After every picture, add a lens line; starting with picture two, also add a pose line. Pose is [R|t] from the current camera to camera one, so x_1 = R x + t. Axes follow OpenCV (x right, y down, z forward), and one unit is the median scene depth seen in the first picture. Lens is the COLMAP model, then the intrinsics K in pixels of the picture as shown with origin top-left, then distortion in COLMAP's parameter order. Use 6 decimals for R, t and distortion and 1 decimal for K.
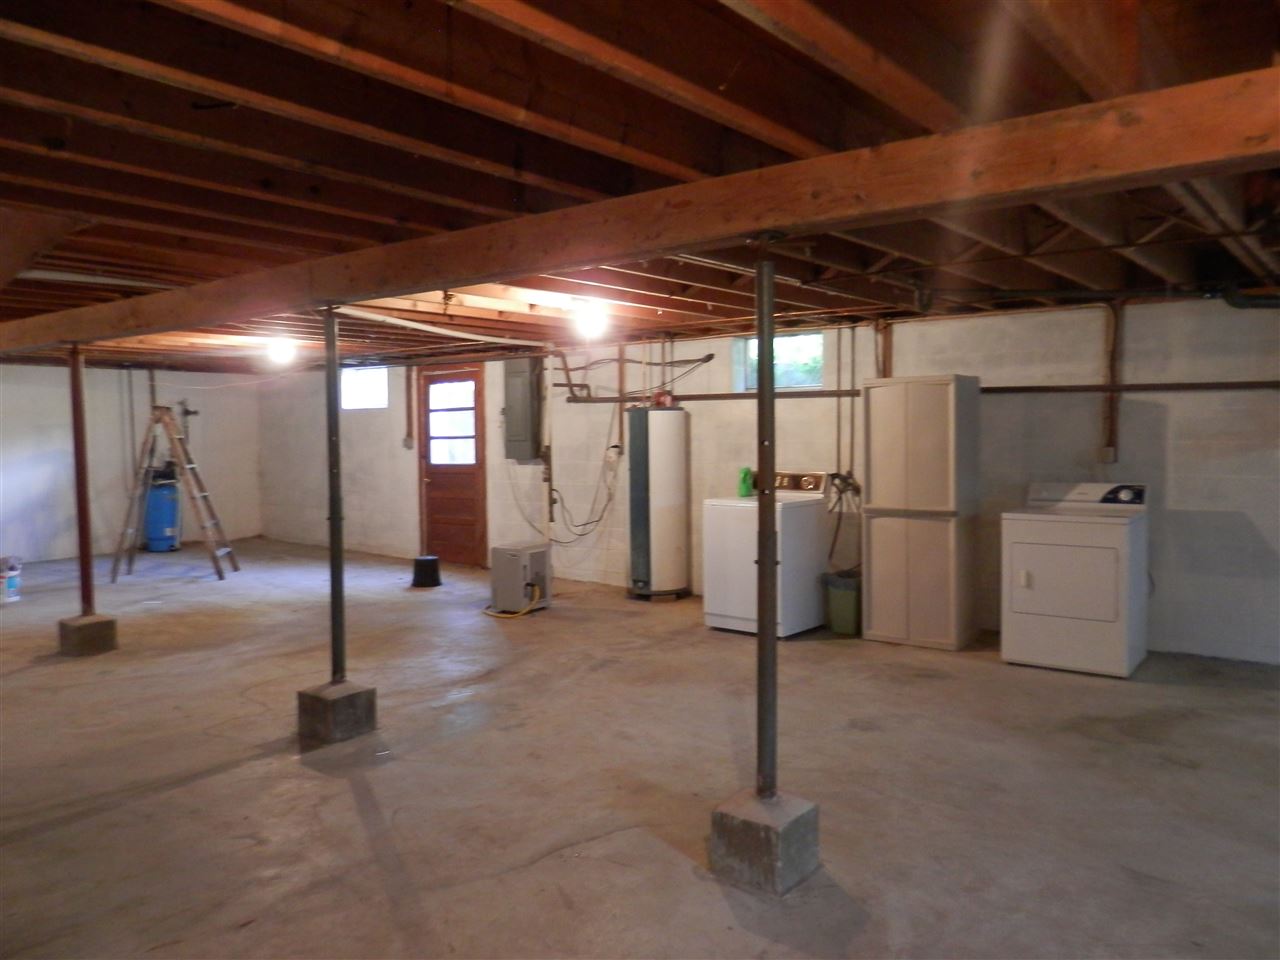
lens RADIAL K [[965.0, 0, 640.0], [0, 965.0, 480.0], [0, 0, 1]] dist [0.004884, 0.006463]
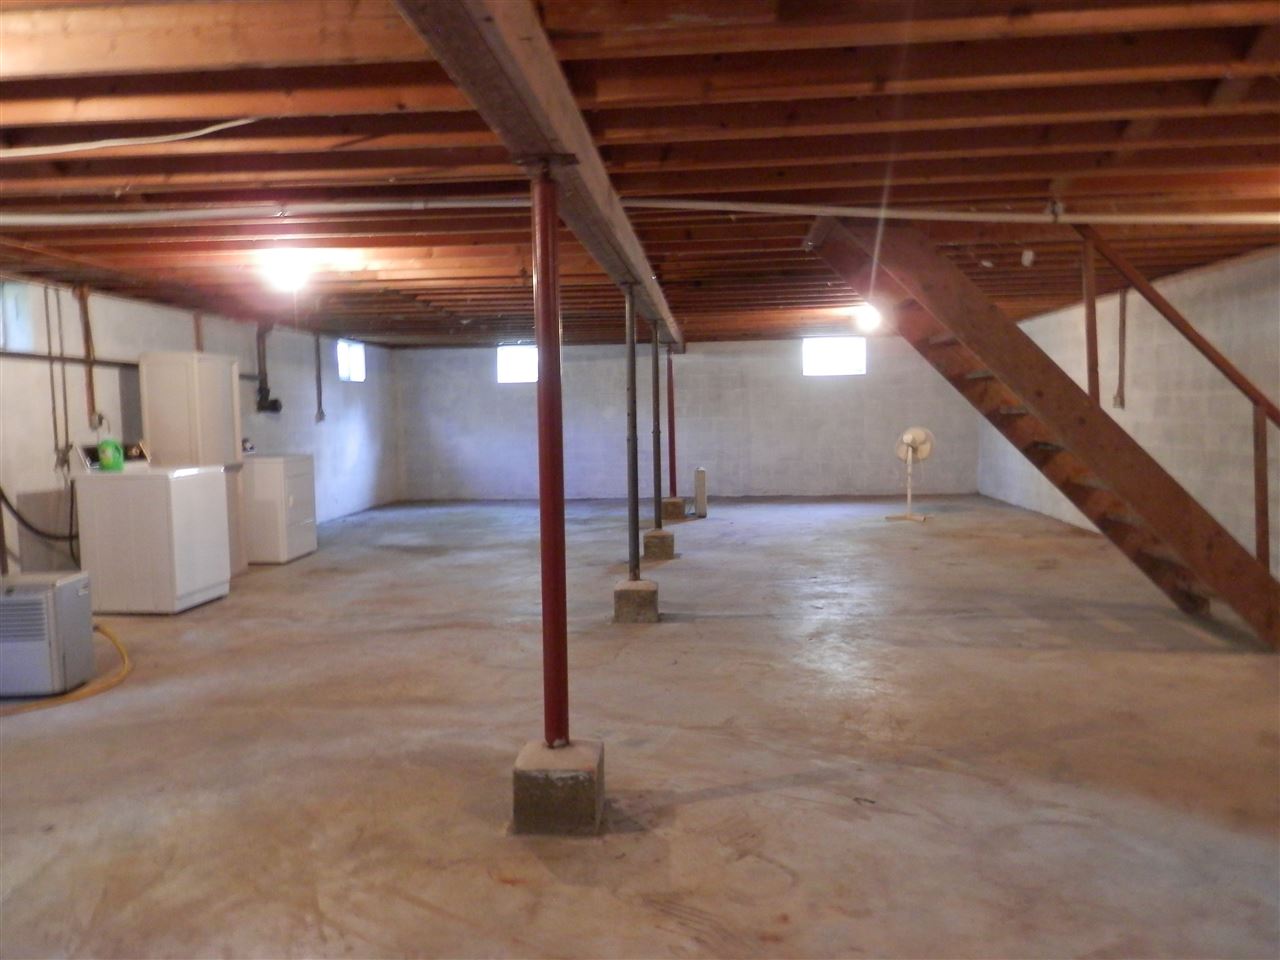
lens RADIAL K [[965.0, 0, 640.0], [0, 965.0, 480.0], [0, 0, 1]] dist [0.004884, 0.006463]
pose [[-0.546979, -0.054891, 0.835345, -0.882721], [0.062080, 0.992441, 0.105863, -0.041436], [-0.834841, 0.109764, -0.539437, 1.074036]]
